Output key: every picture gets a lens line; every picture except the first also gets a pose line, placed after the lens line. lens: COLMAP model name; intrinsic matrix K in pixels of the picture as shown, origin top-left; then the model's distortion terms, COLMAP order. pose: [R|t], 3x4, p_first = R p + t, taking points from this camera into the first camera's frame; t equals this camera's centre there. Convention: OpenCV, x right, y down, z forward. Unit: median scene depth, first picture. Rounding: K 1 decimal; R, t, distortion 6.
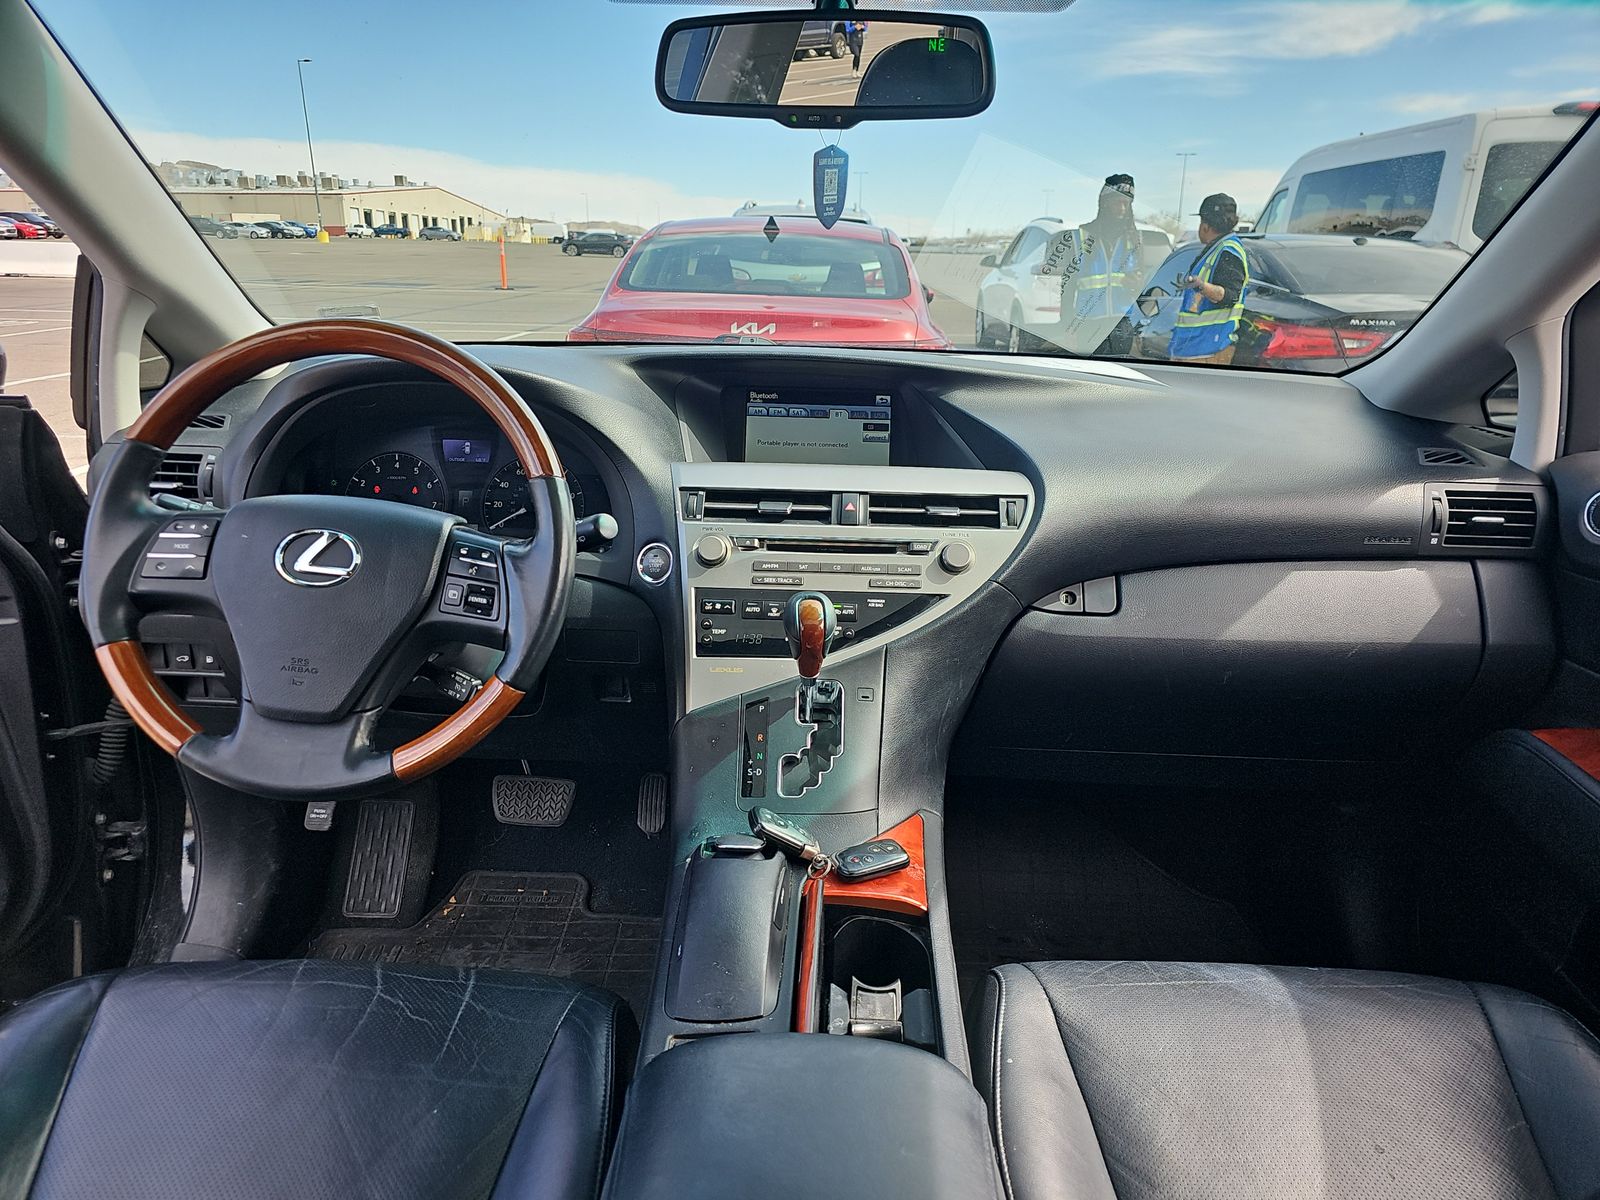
lens RADIAL K [[1163.2, 0, 795.1], [0, 1163.2, 692.3], [0, 0, 1]] dist [0.044360, -0.061931]
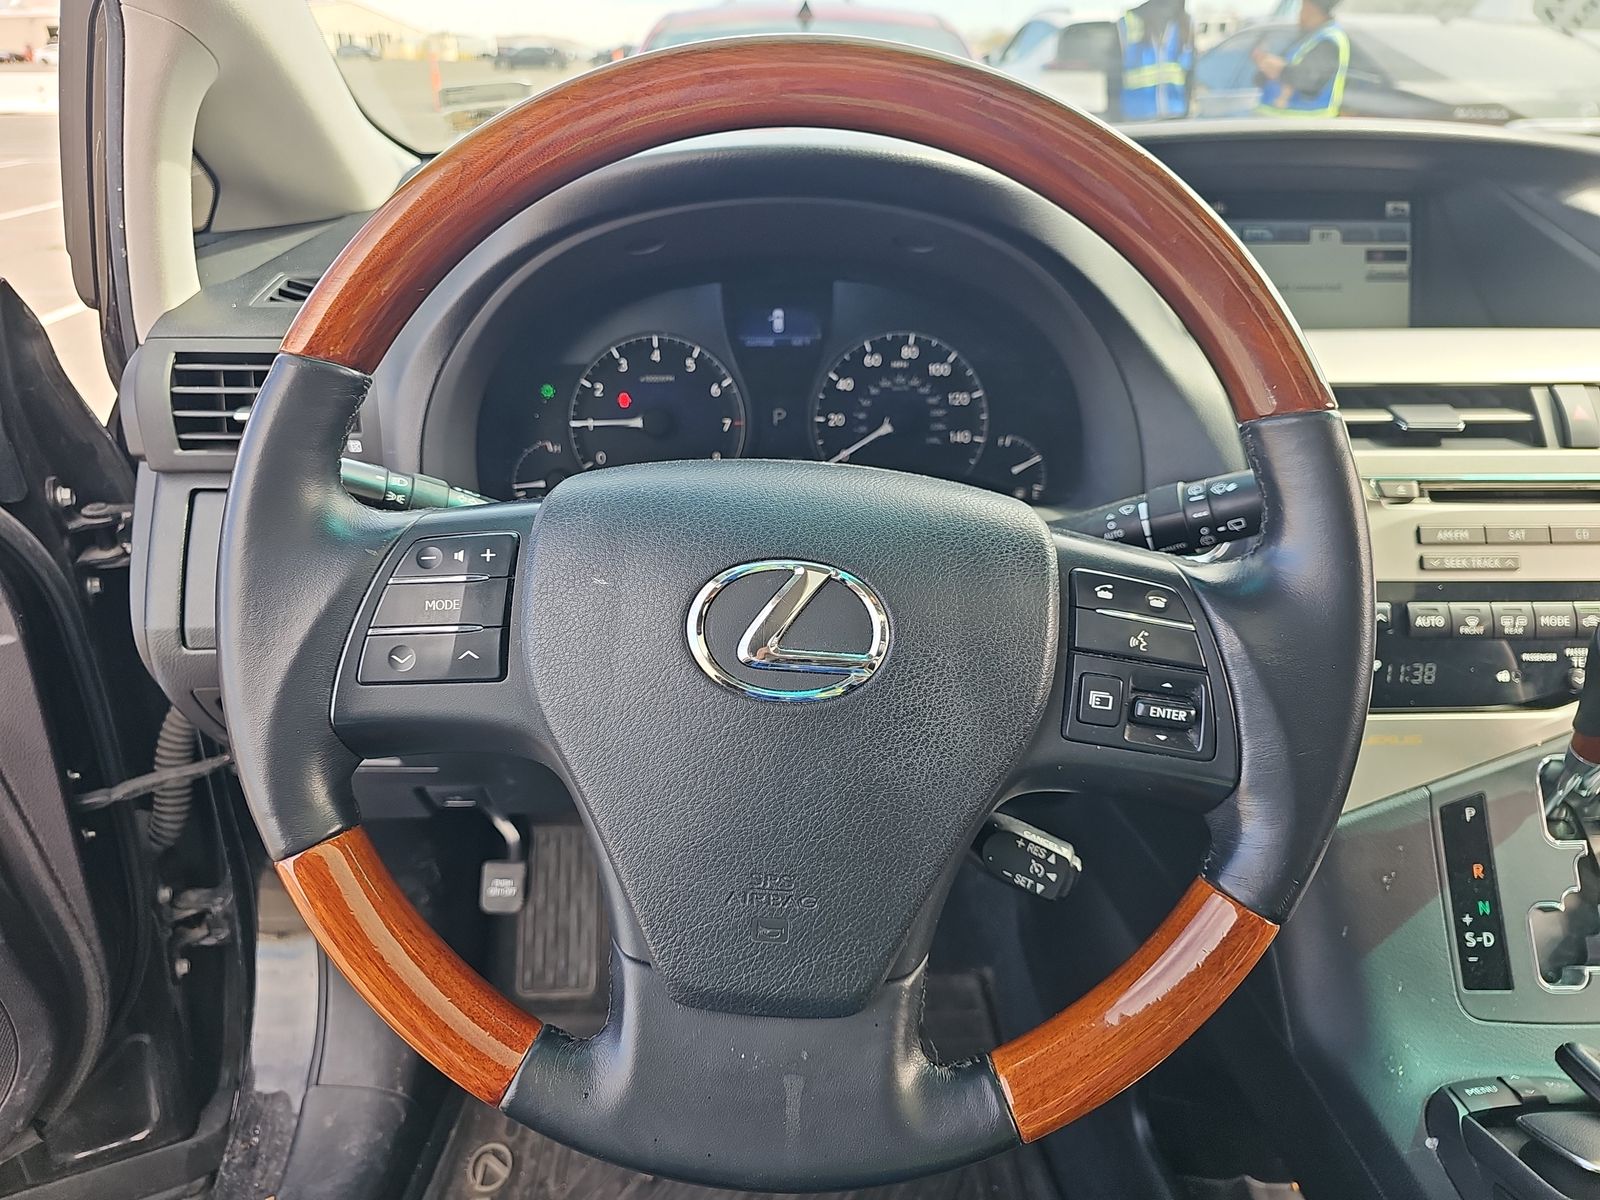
lens RADIAL K [[1163.2, 0, 795.1], [0, 1163.2, 692.3], [0, 0, 1]] dist [0.044360, -0.061931]
pose [[0.998830, -0.042639, 0.022835, -0.320082], [0.039219, 0.990259, 0.133598, -0.114630], [-0.028309, -0.132546, 0.990773, 0.445853]]
